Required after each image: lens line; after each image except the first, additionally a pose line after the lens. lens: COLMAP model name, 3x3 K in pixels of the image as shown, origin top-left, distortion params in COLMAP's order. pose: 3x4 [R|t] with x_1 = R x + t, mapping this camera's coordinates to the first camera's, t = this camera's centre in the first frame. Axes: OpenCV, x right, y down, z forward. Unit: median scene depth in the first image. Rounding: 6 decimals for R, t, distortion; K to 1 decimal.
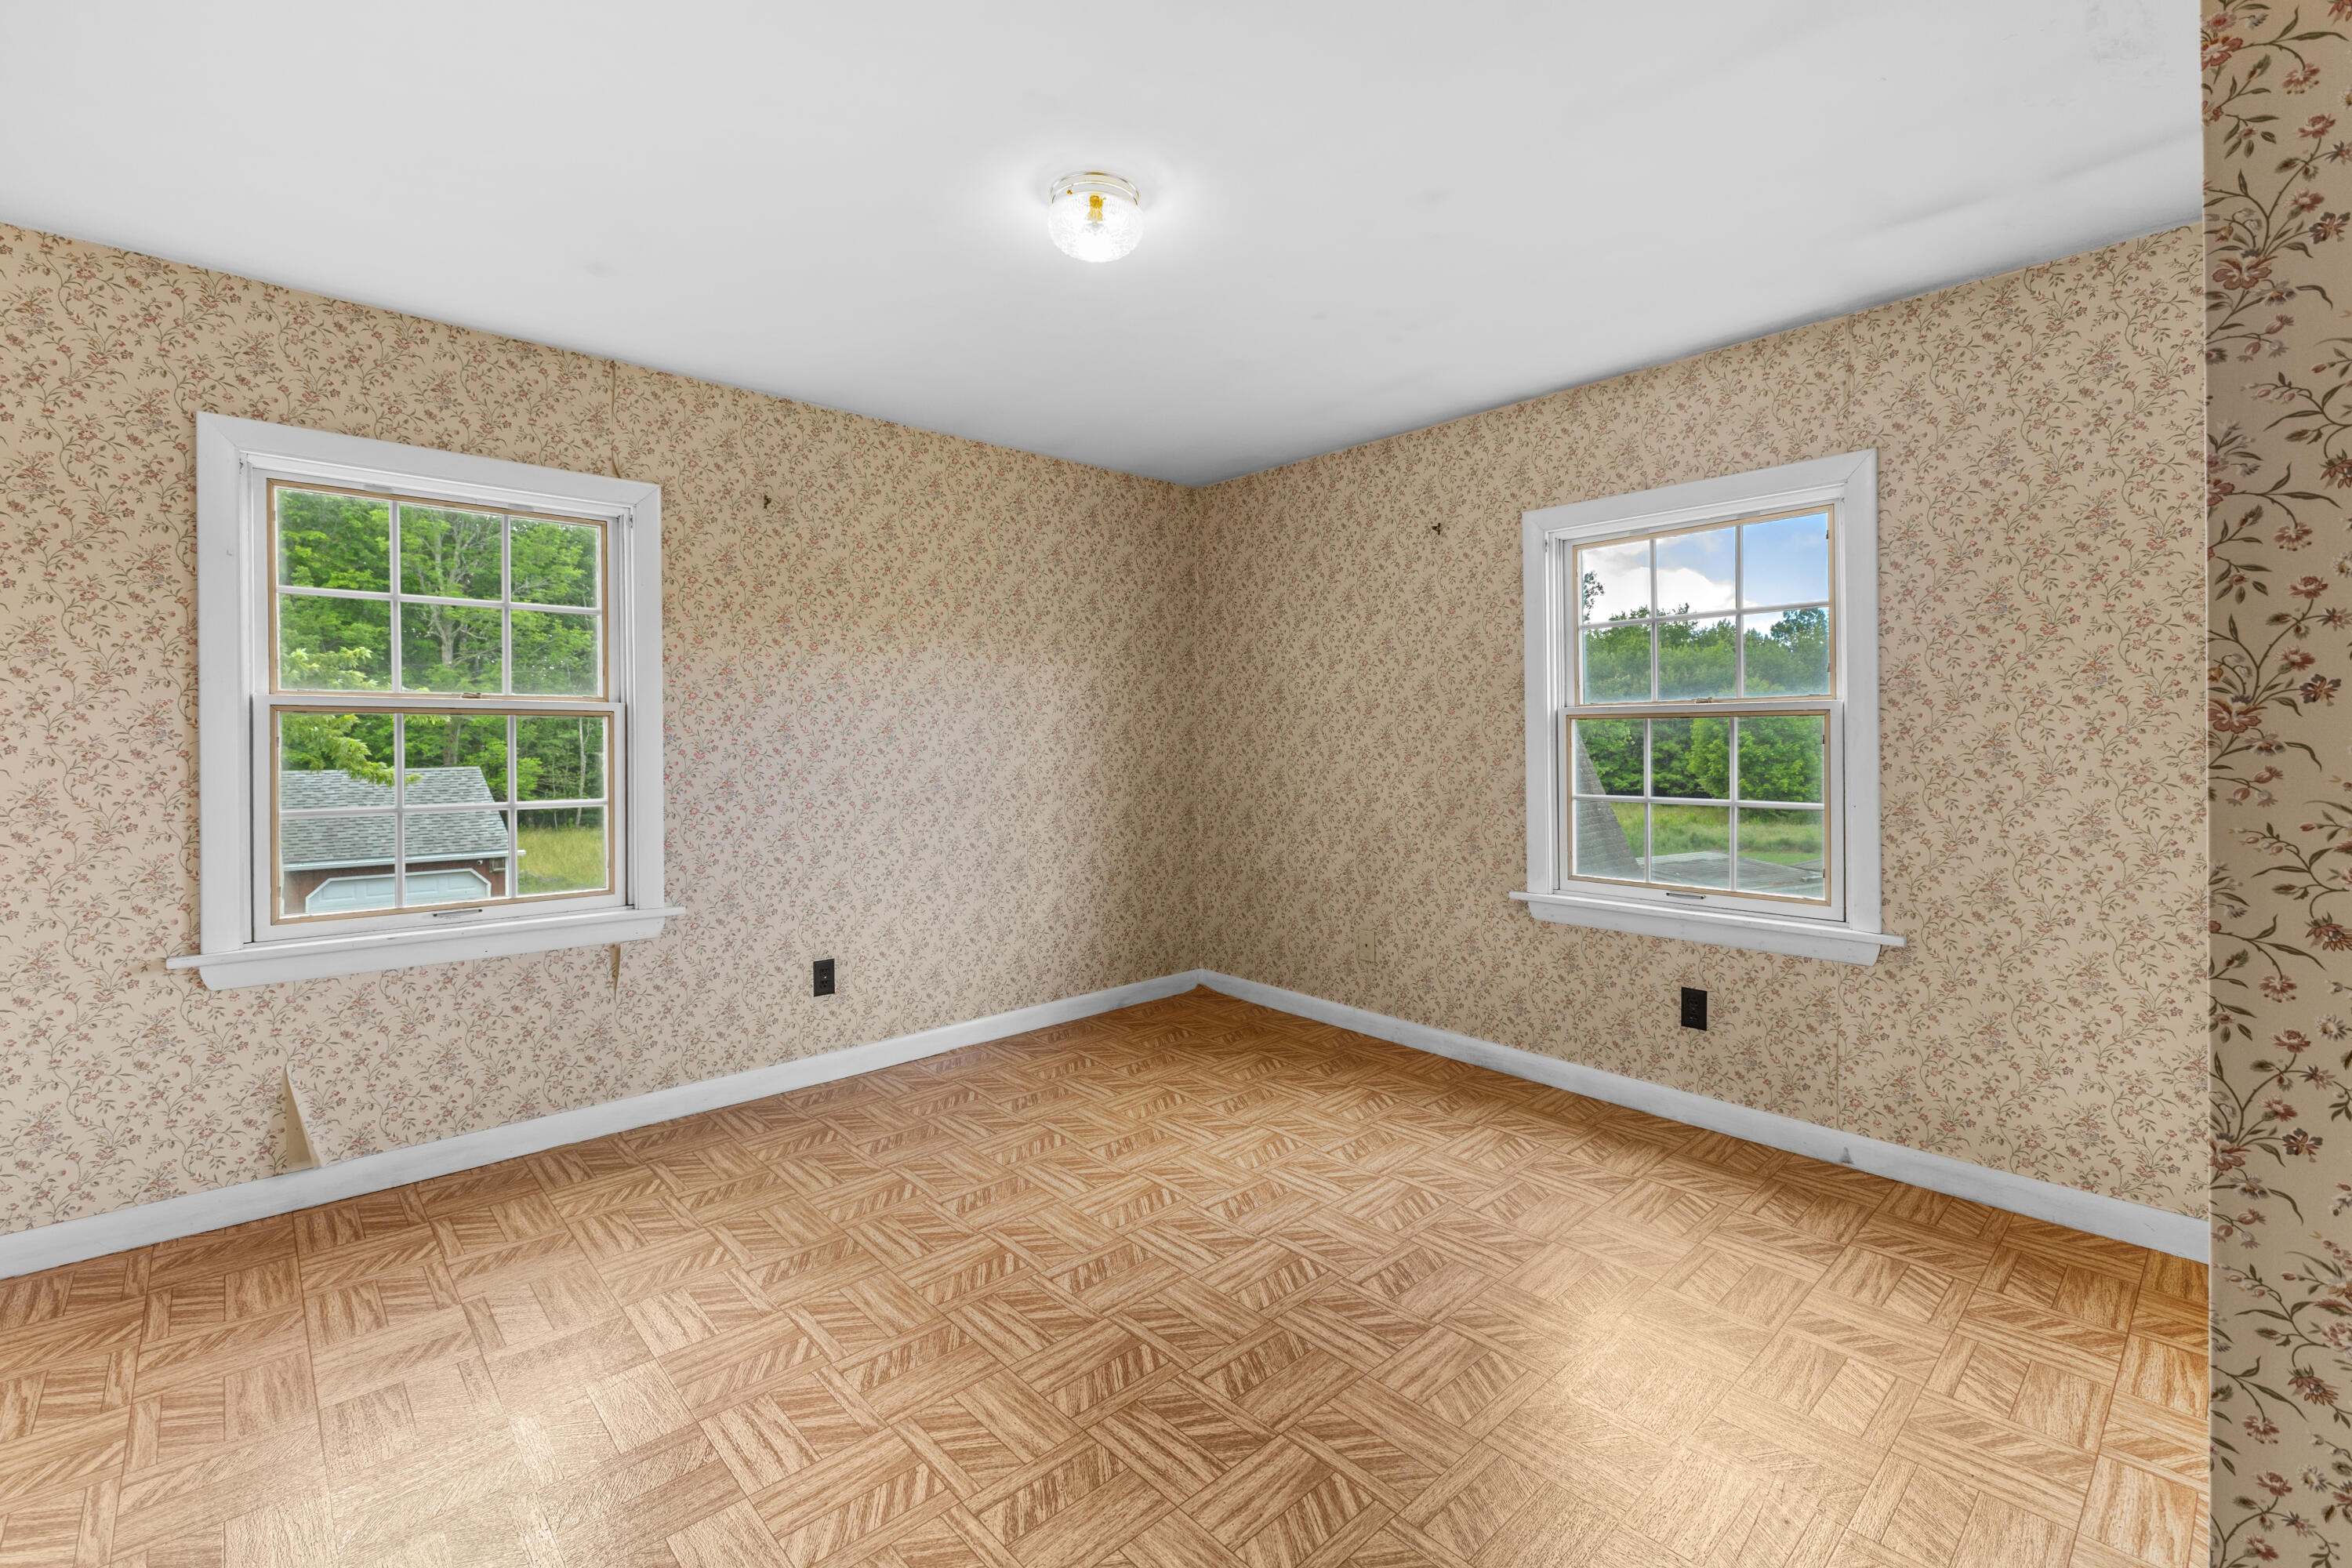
lens RADIAL K [[1029.7, 0, 1164.0], [0, 1029.7, 736.1], [0, 0, 1]] dist [0.009028, -0.000924]
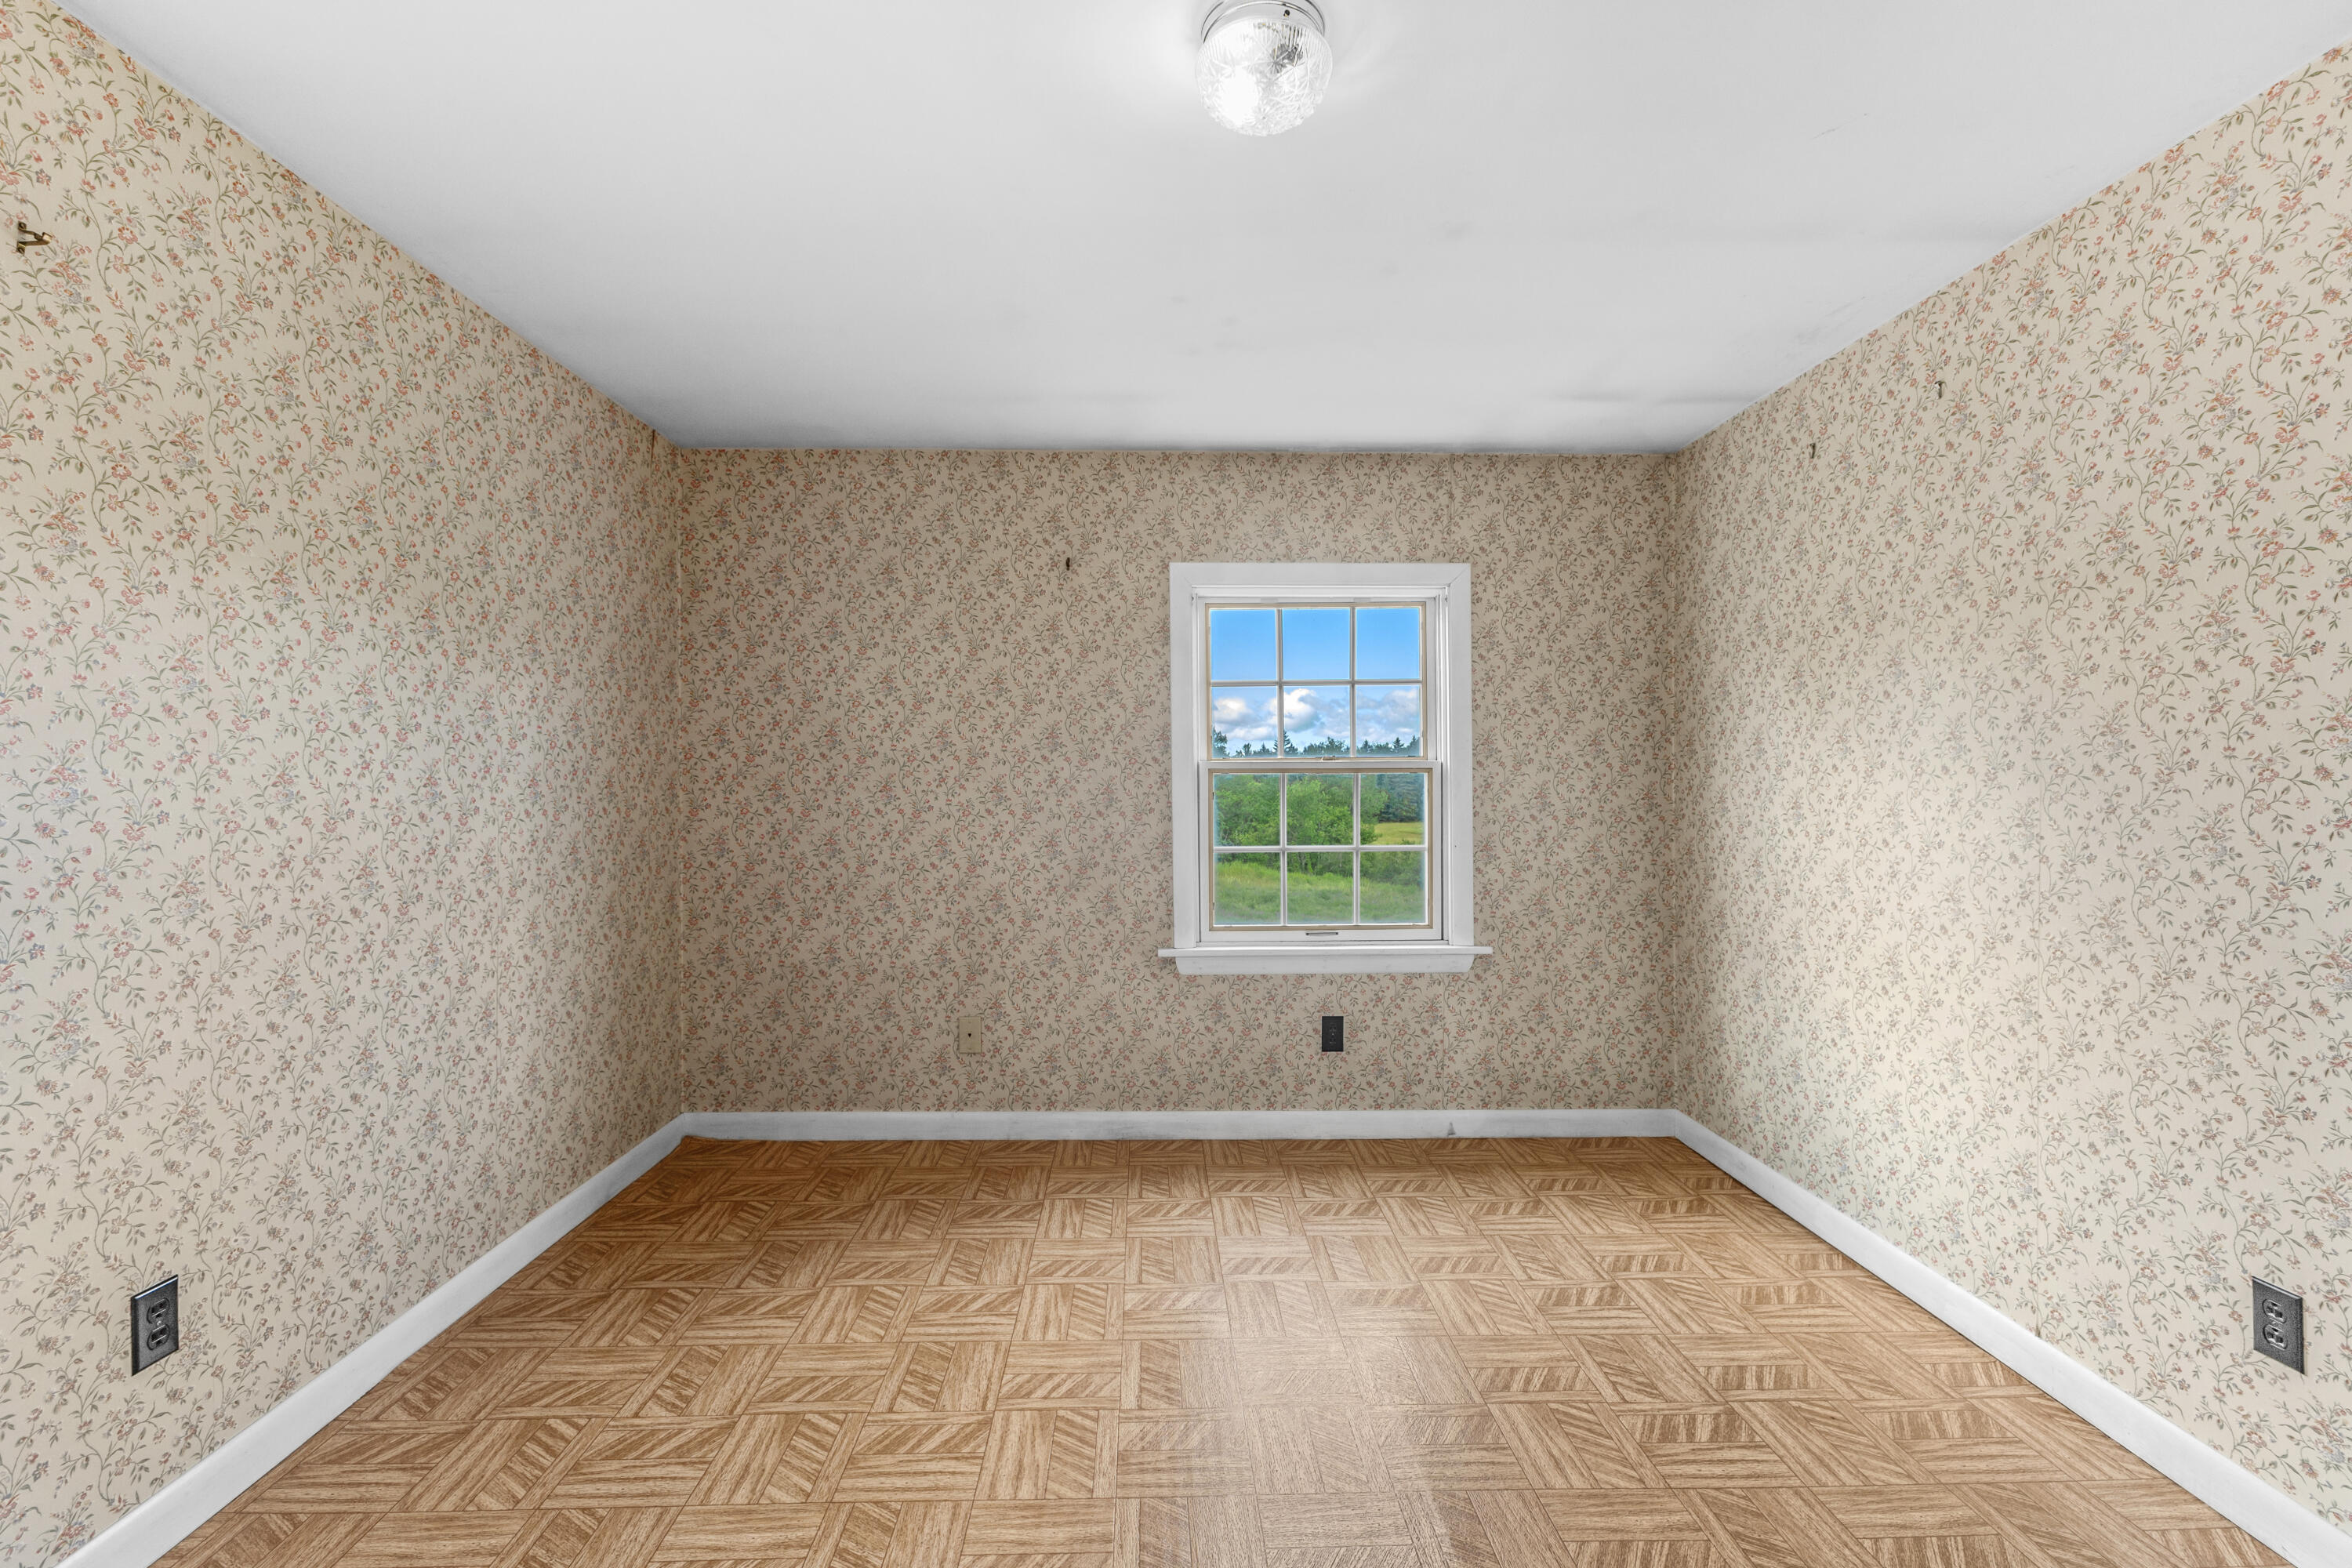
lens RADIAL K [[1029.7, 0, 1180.6], [0, 1029.7, 772.1], [0, 0, 1]] dist [0.009028, -0.000924]
pose [[0.643610, 0.011035, 0.765274, -0.396627], [0.000289, 0.999892, -0.014661, -0.002459], [-0.765354, 0.009657, 0.643537, 0.359337]]
